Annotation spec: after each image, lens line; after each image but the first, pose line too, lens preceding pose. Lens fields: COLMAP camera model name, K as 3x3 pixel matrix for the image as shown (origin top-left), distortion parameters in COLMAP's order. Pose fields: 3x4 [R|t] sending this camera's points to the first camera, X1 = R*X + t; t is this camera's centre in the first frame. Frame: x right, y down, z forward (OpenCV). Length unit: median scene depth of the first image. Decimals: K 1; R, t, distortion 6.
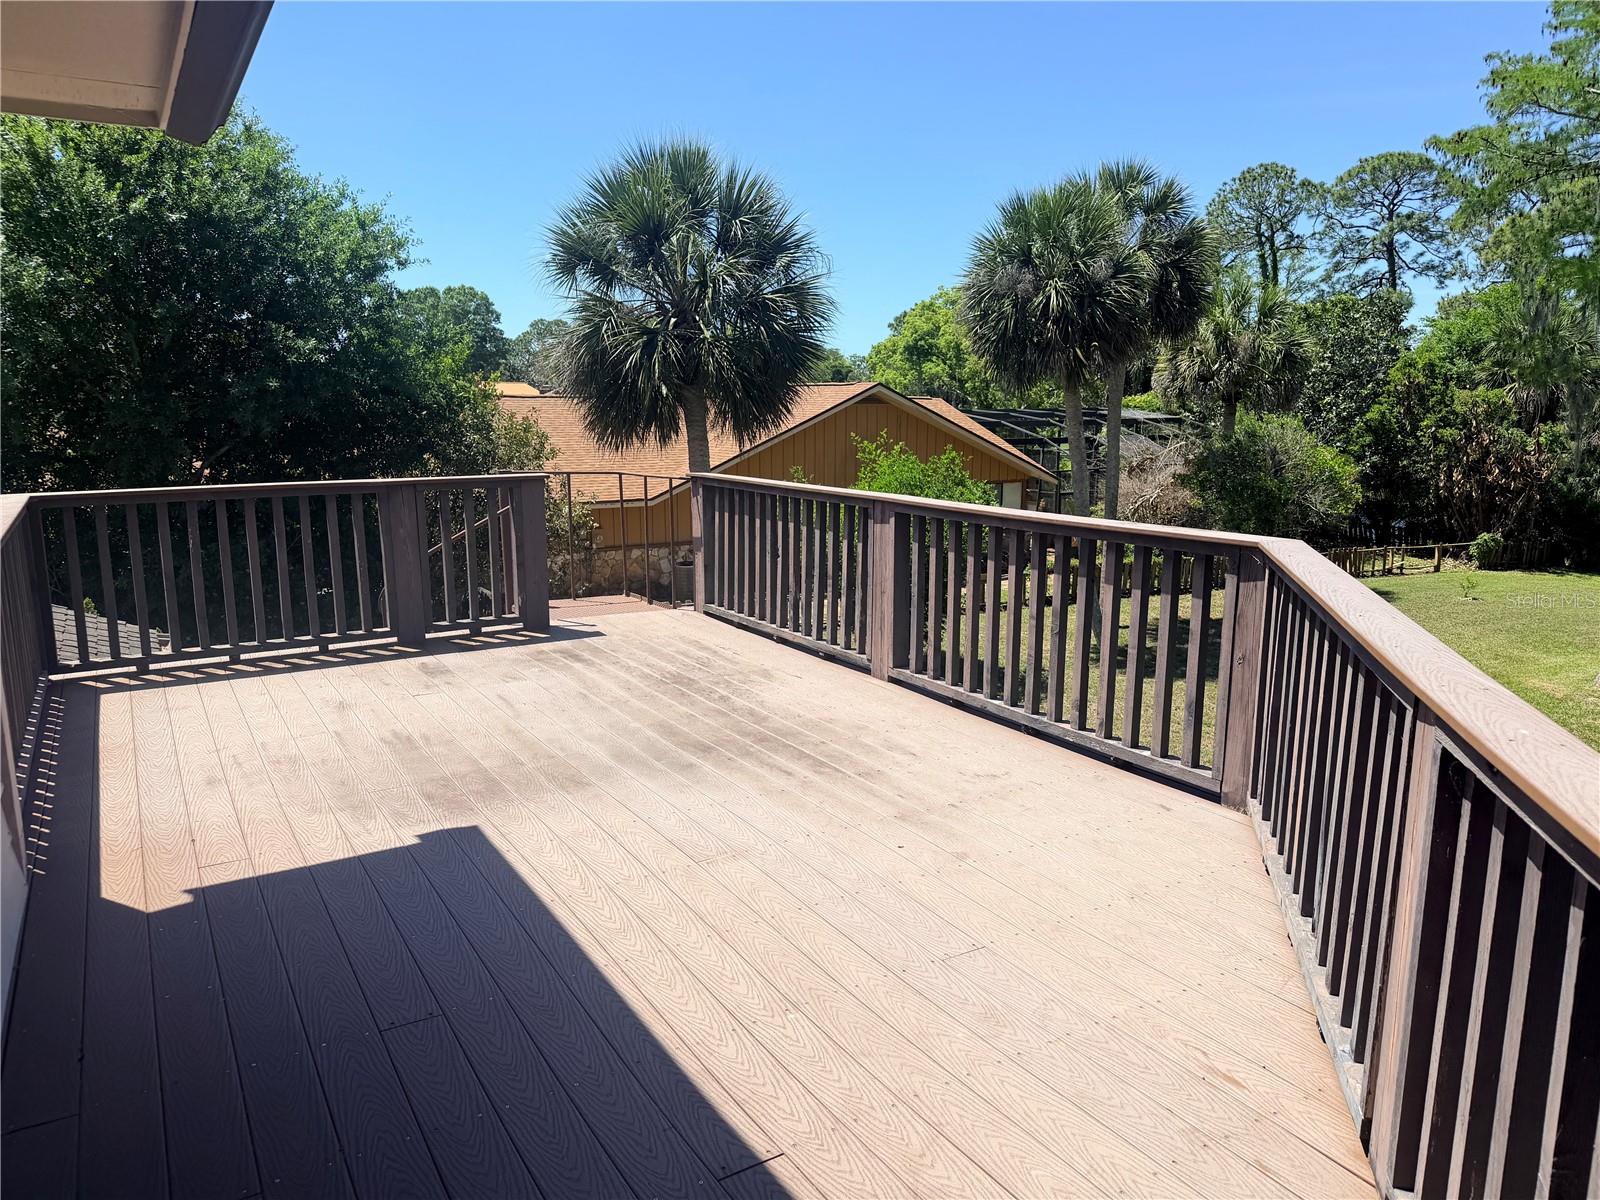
lens RADIAL K [[1140.1, 0, 801.1], [0, 1140.1, 615.5], [0, 0, 1]] dist [0.016619, -0.025476]
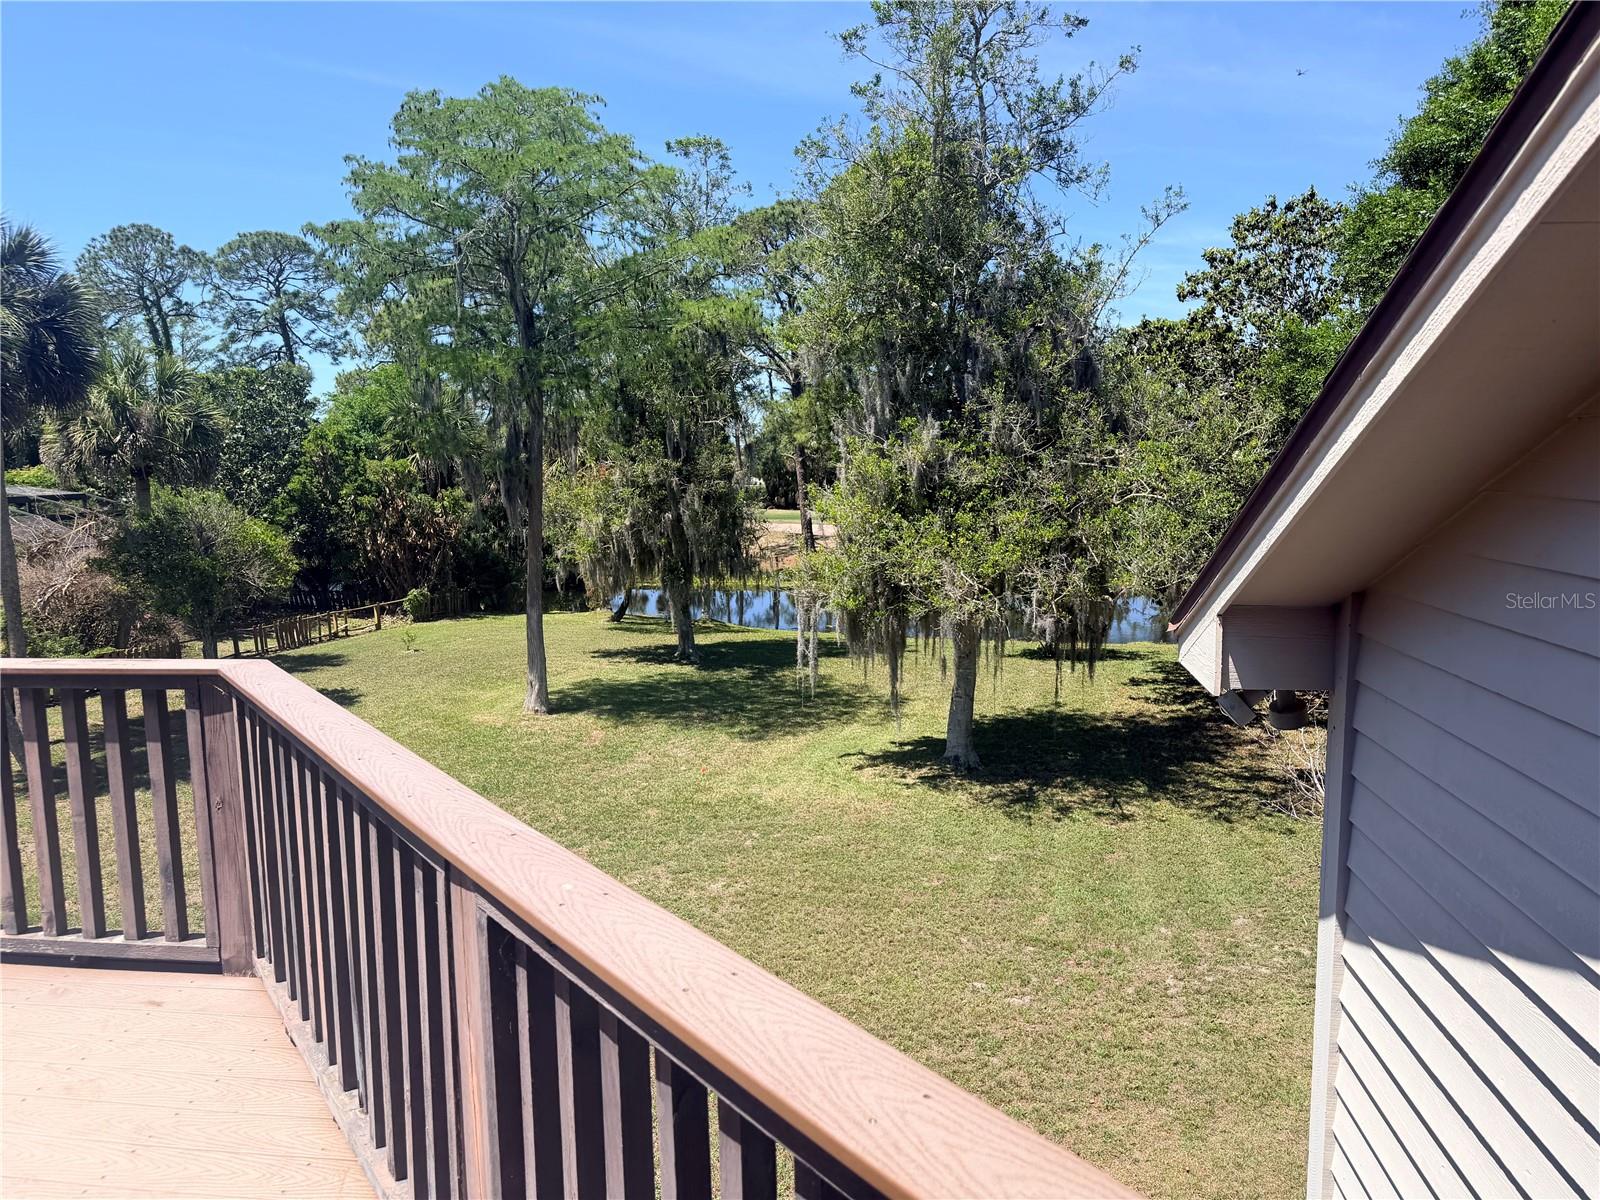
lens RADIAL K [[1140.1, 0, 803.5], [0, 1140.1, 615.7], [0, 0, 1]] dist [0.016619, -0.025476]
pose [[0.639727, -0.116692, 0.759692, 0.003297], [0.160535, 0.986894, 0.016407, -0.005681], [-0.751650, 0.111461, 0.650076, 0.010982]]
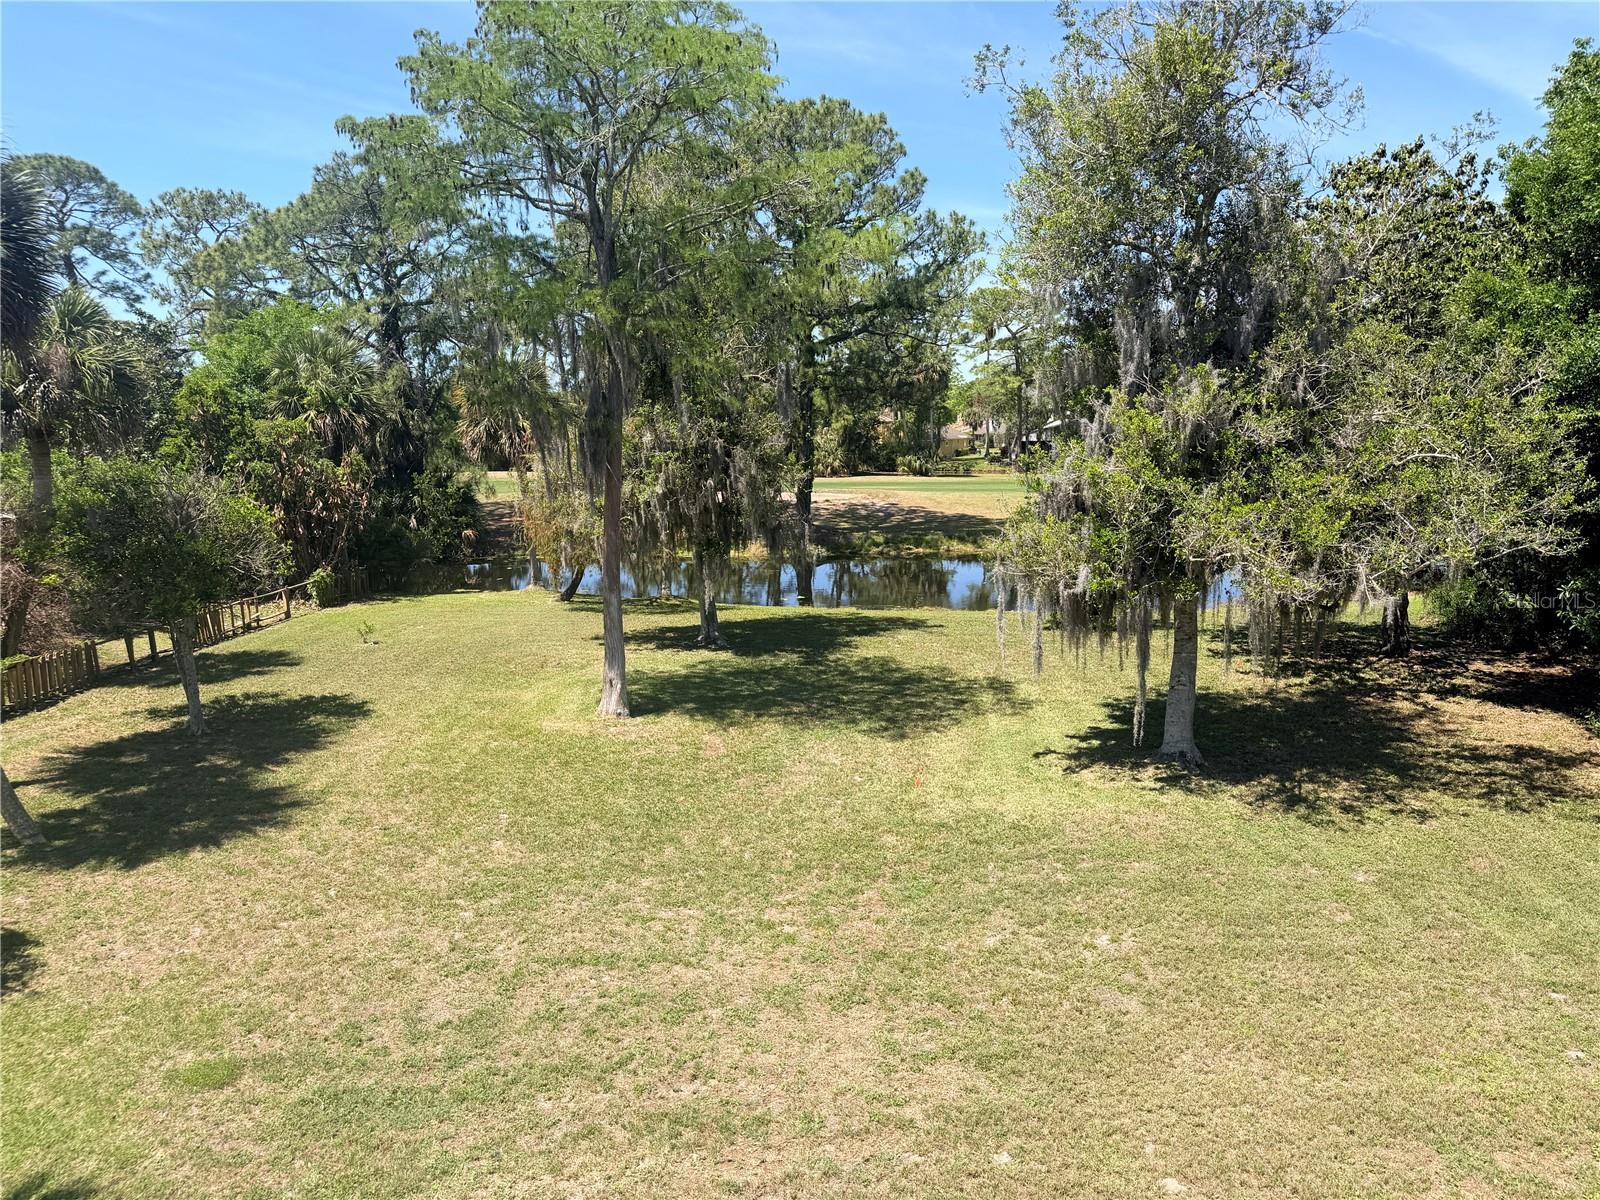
lens RADIAL K [[1140.1, 0, 793.9], [0, 1140.1, 601.0], [0, 0, 1]] dist [0.016619, -0.025476]
pose [[0.485988, -0.144240, 0.861981, -0.035046], [0.176263, 0.982196, 0.064978, -0.043545], [-0.856006, 0.120357, 0.502759, 0.214161]]
